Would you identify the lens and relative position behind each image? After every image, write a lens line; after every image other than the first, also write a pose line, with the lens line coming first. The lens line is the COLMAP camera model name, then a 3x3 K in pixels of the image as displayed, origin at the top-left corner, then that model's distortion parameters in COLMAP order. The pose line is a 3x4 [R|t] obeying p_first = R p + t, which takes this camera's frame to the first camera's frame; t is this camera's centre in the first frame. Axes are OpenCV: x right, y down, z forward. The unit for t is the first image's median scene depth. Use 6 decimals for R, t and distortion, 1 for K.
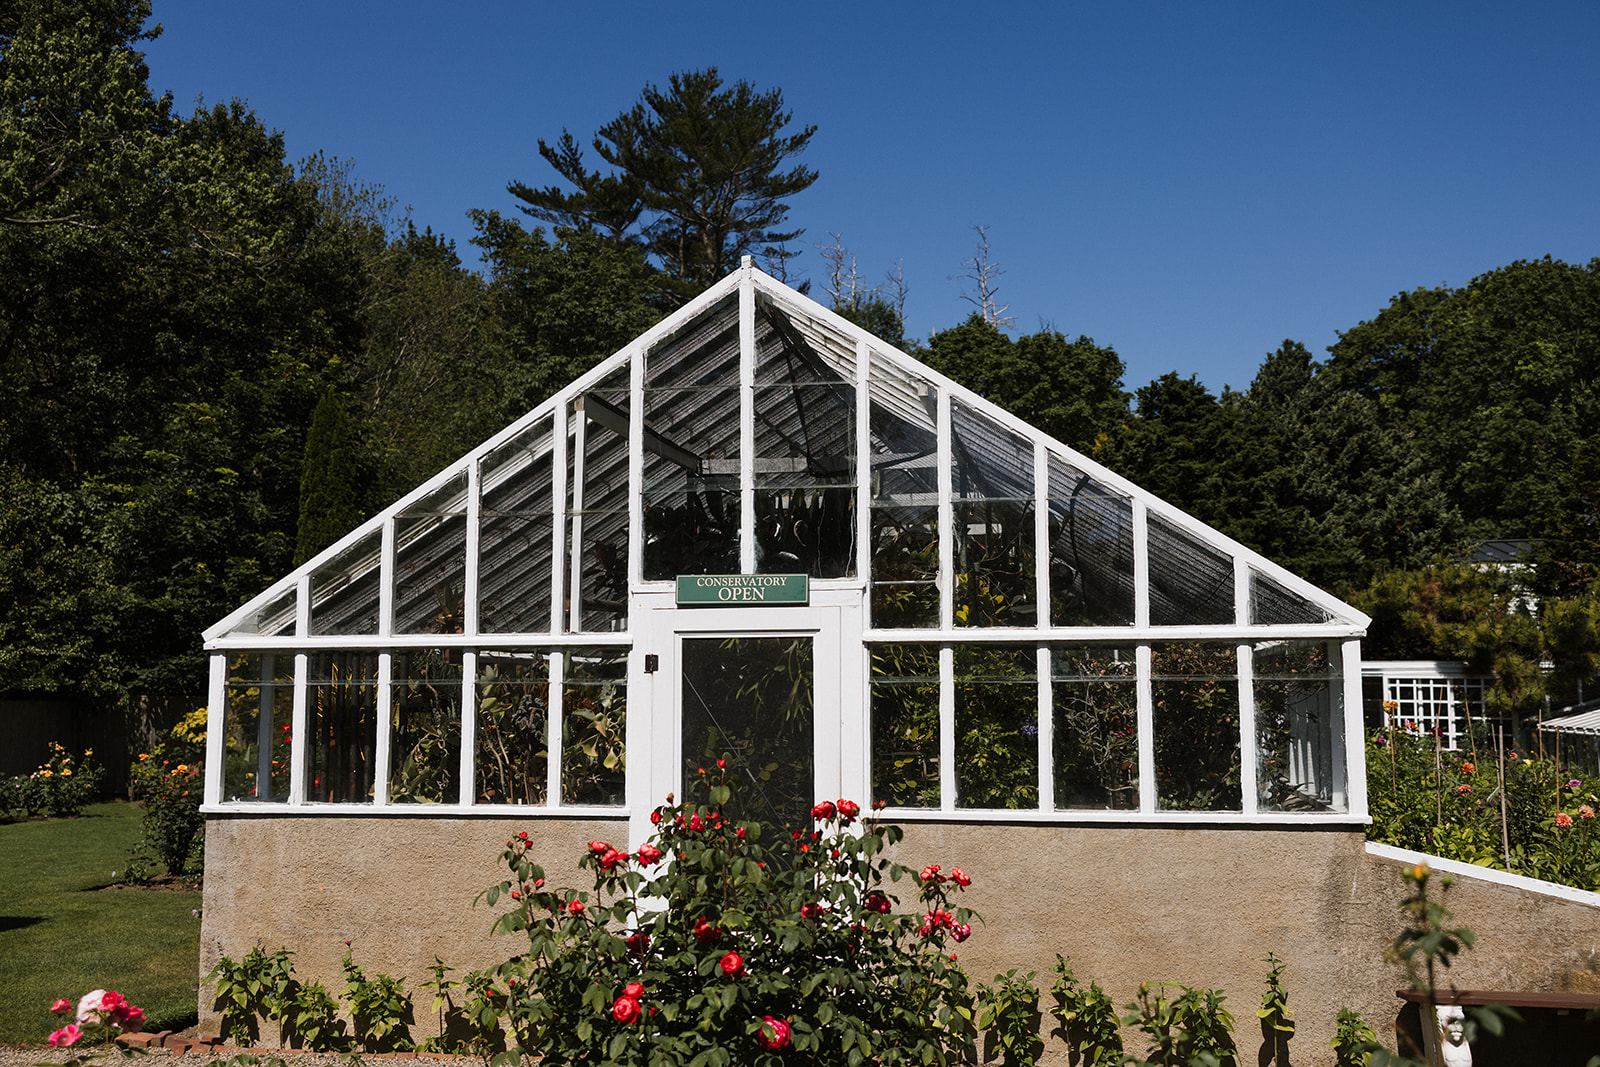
lens RADIAL K [[1578.7, 0, 799.8], [0, 1578.7, 555.3], [0, 0, 1]] dist [0.019228, 0.004732]
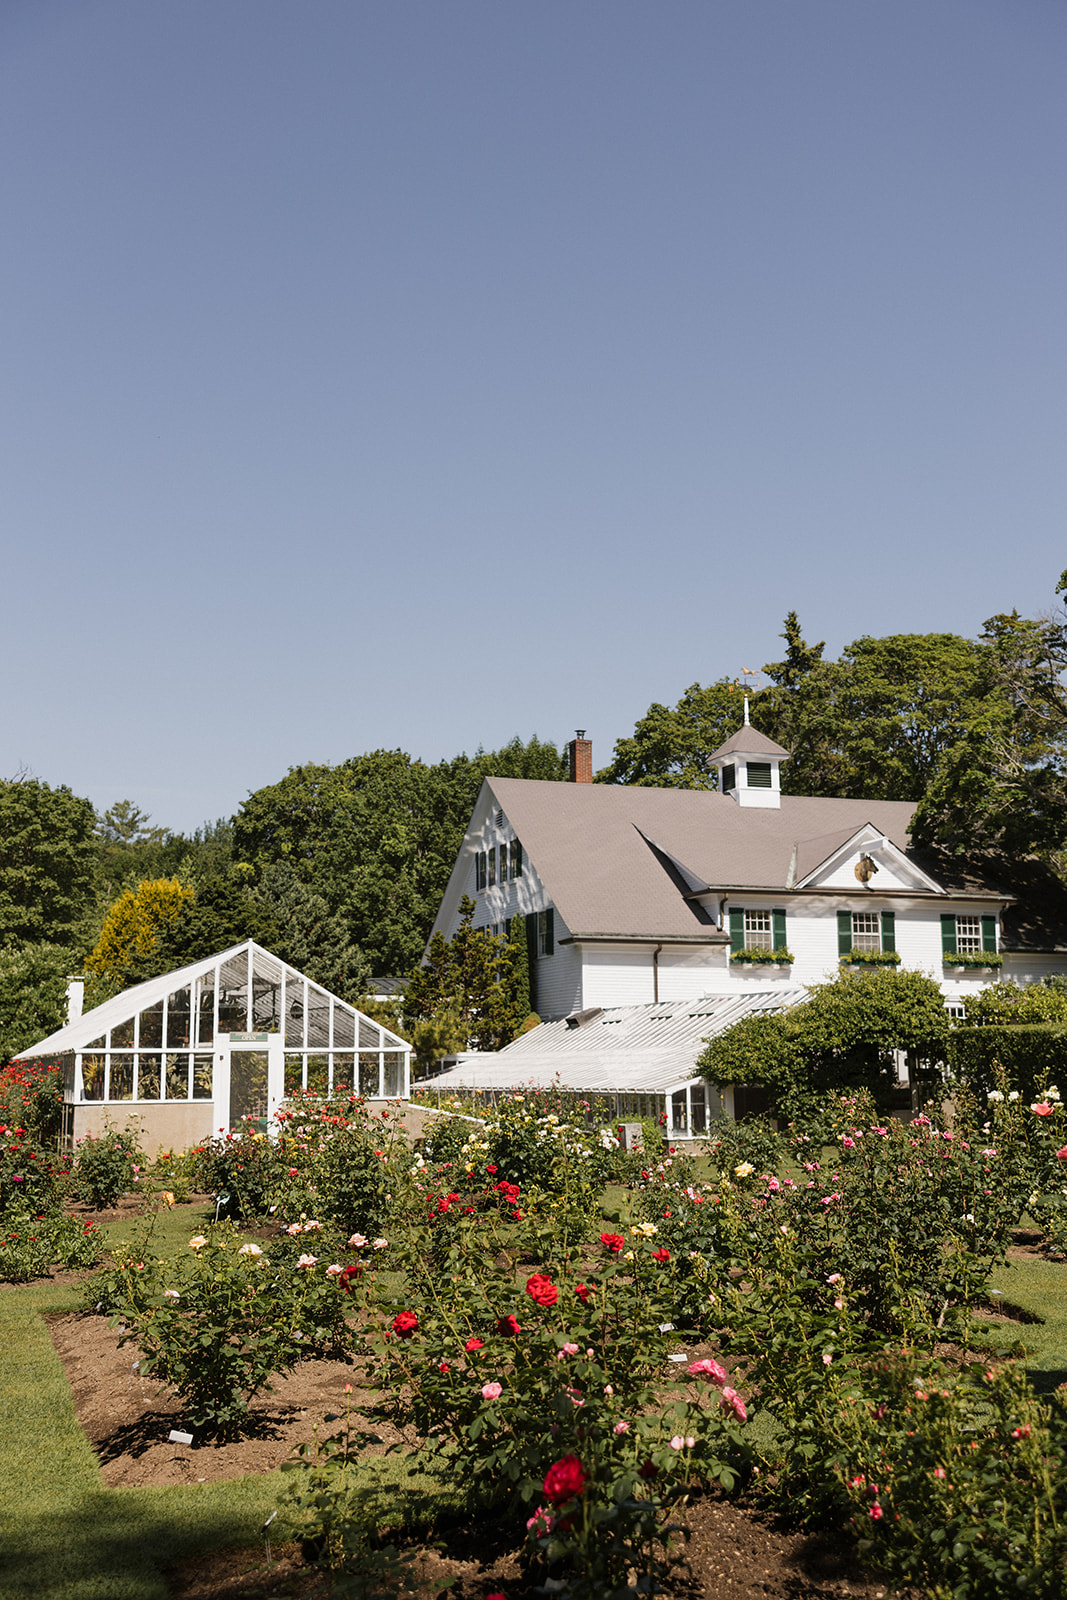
lens RADIAL K [[1645.8, 0, 533.5], [0, 1645.8, 800.0], [0, 0, 1]] dist [0.002045, -0.001348]
pose [[0.855453, 0.079532, 0.511736, -0.382049], [-0.036941, 0.994991, -0.092885, -0.050184], [-0.516560, 0.060555, 0.854107, -0.673537]]
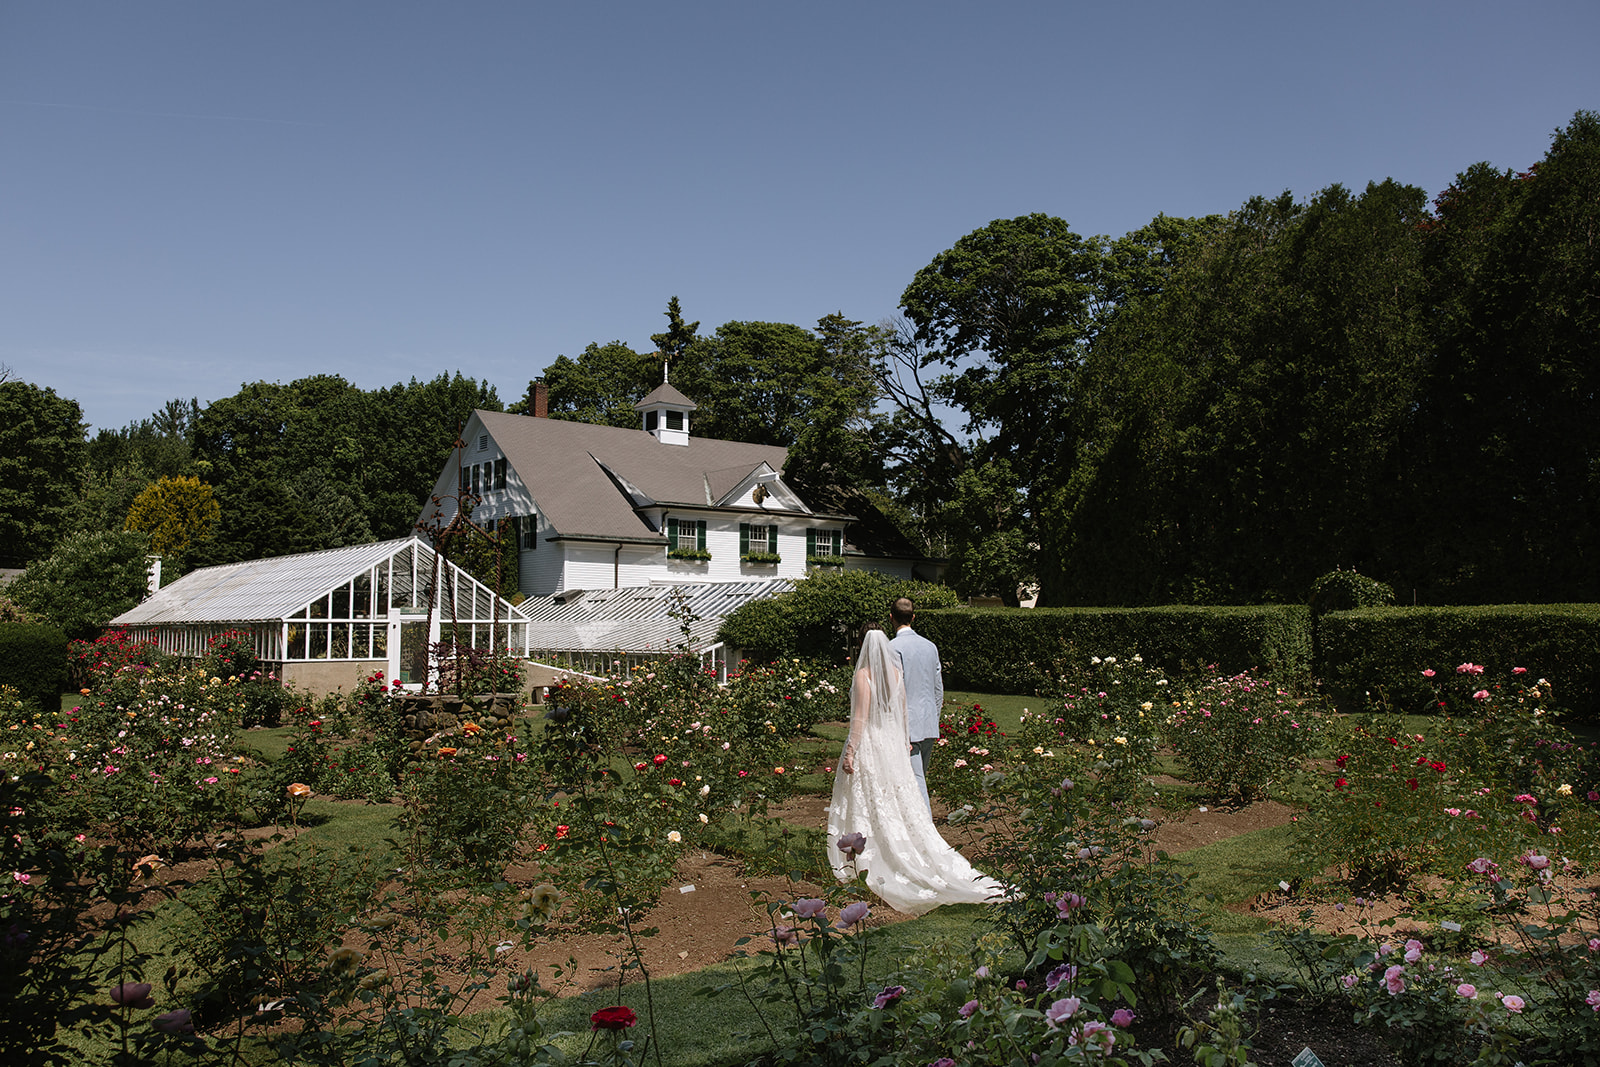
lens RADIAL K [[1254.0, 0, 800.0], [0, 1254.0, 533.5], [0, 0, 1]] dist [-0.003457, -0.005977]
pose [[0.638807, 0.062399, 0.766832, -0.579859], [-0.065374, 0.997503, -0.026710, -0.048482], [-0.766584, -0.033069, 0.641292, -0.597466]]
